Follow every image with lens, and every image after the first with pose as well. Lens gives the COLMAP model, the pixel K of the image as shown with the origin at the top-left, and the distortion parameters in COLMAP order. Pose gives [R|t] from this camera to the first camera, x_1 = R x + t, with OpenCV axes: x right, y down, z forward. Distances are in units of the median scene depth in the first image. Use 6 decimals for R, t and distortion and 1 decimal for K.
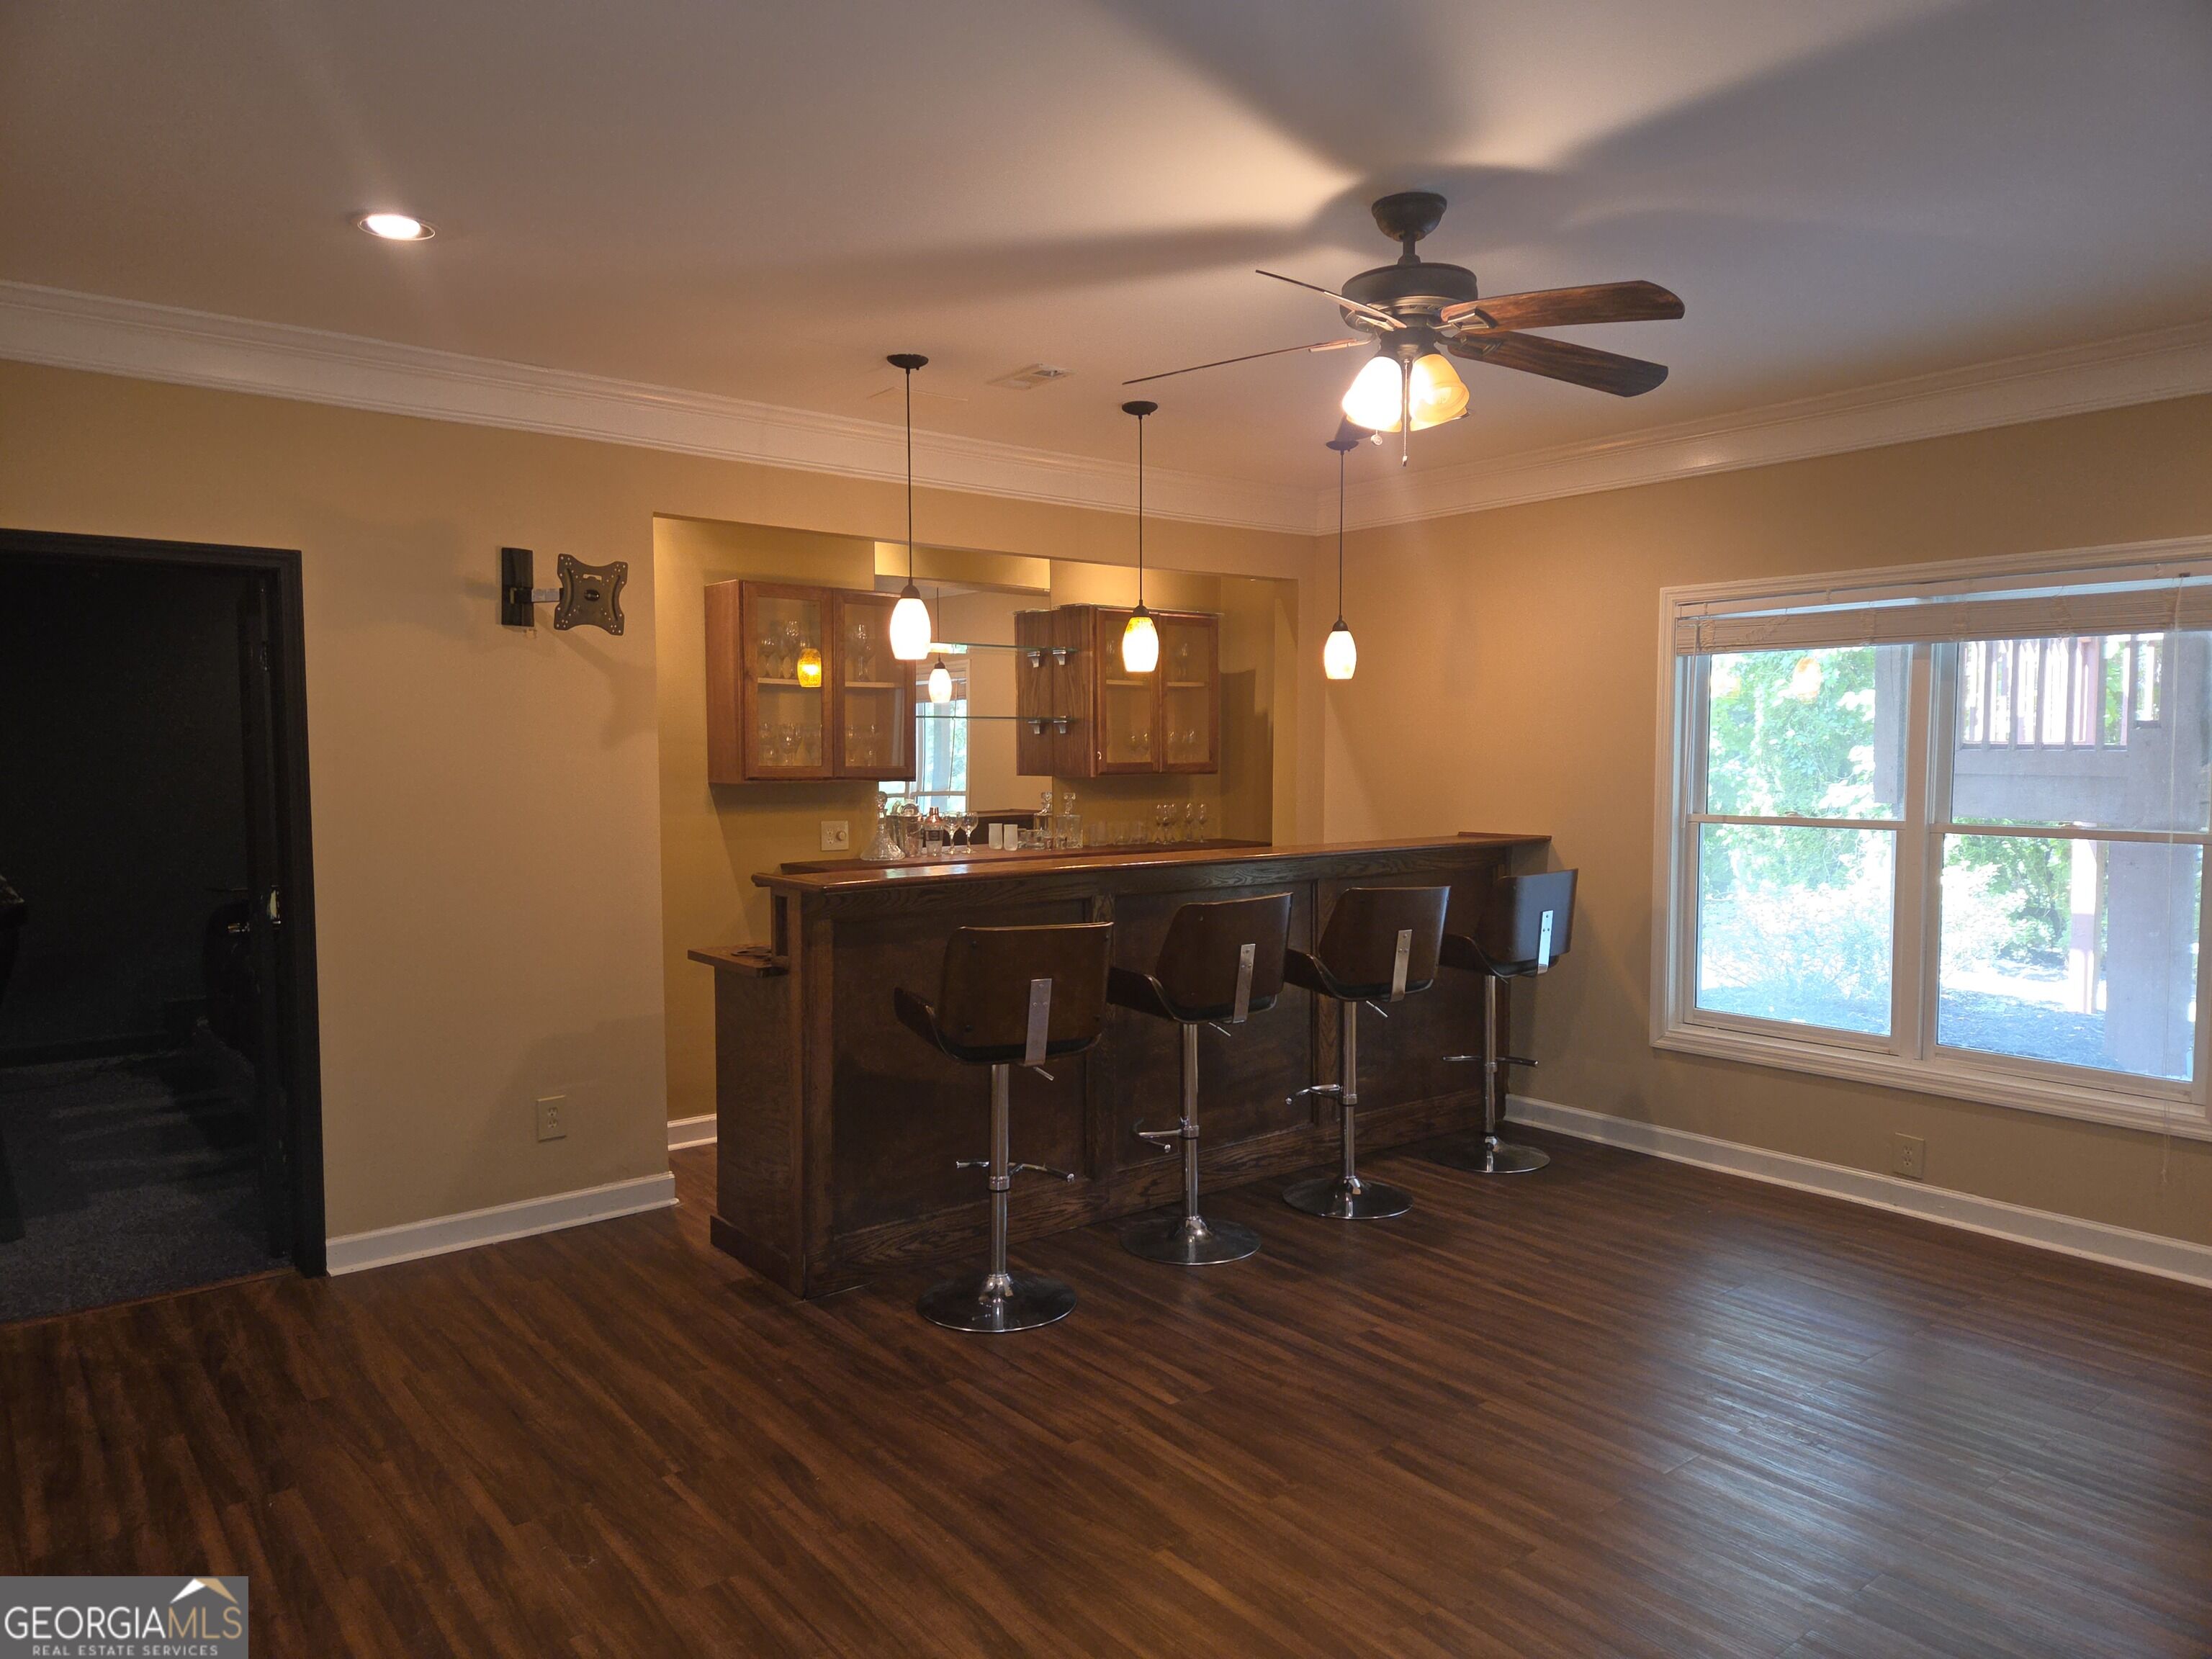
lens RADIAL K [[1465.5, 0, 1105.6], [0, 1465.5, 840.1], [0, 0, 1]] dist [0.076987, -0.076218]
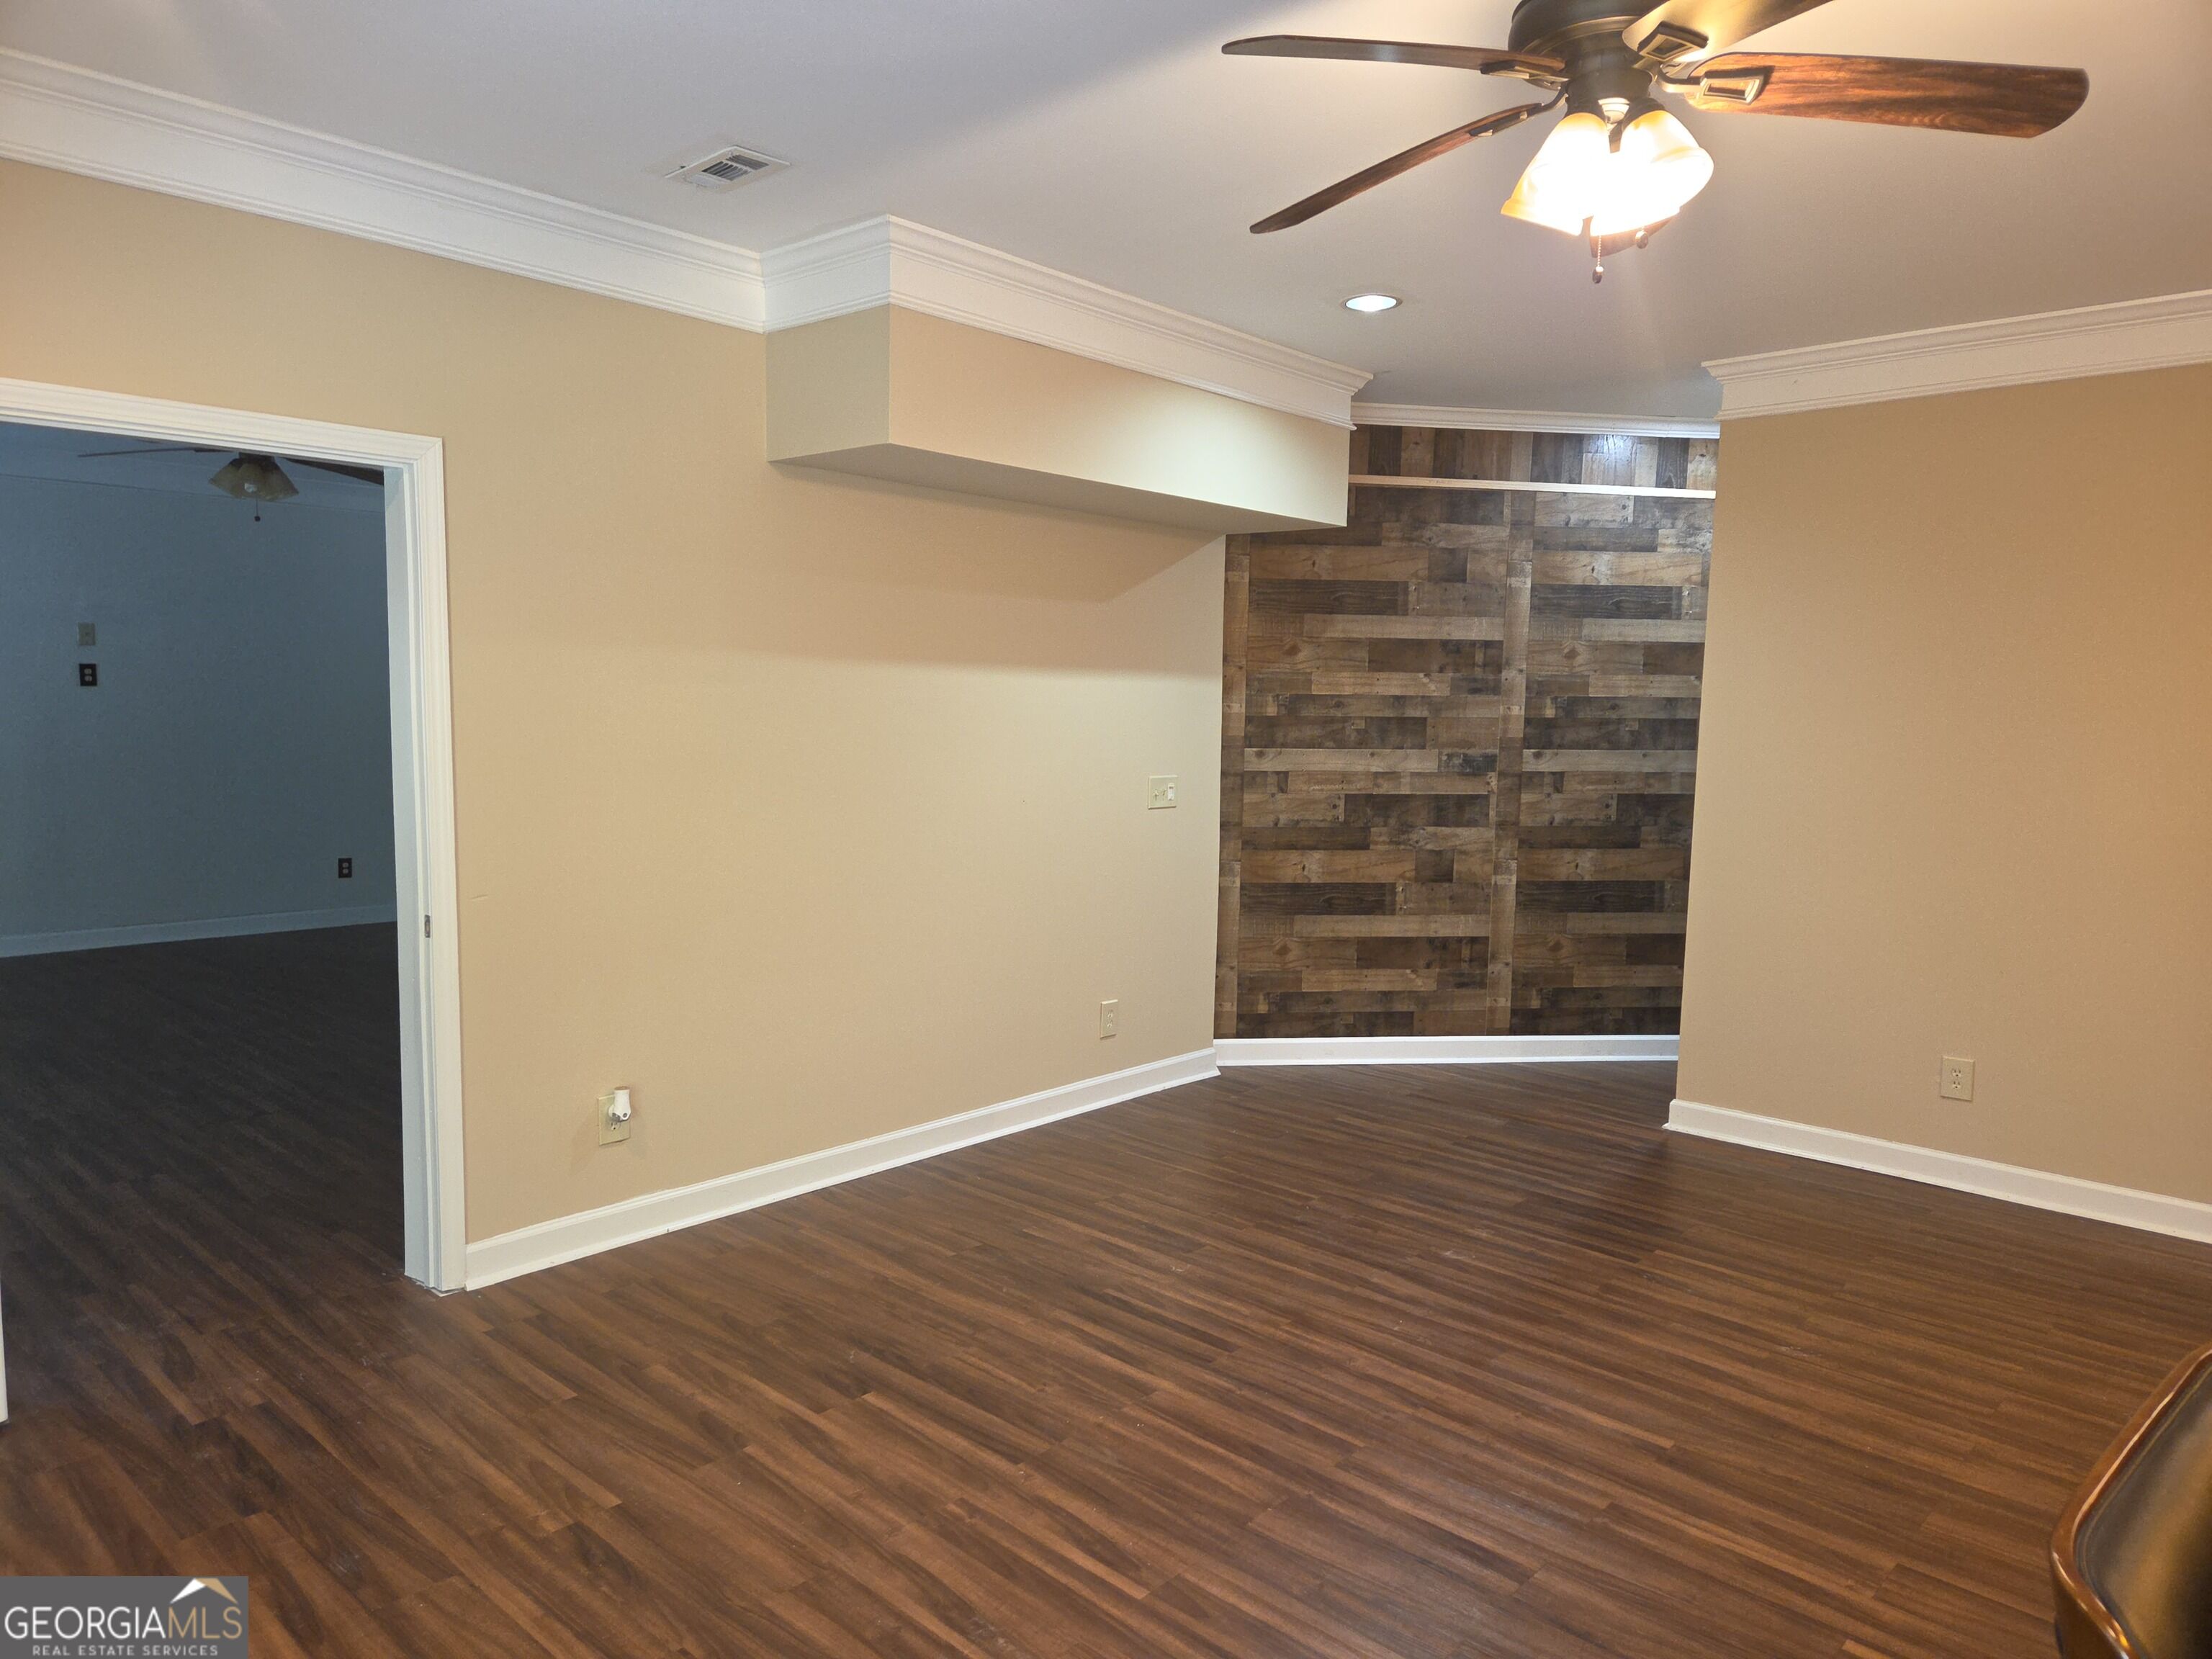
lens RADIAL K [[1465.5, 0, 1105.6], [0, 1465.5, 840.1], [0, 0, 1]] dist [0.076987, -0.076218]
pose [[-0.986255, -0.005542, -0.165140, 0.408960], [-0.032556, 0.986363, 0.161332, -0.077896], [0.161994, 0.164490, -0.972986, 1.256983]]
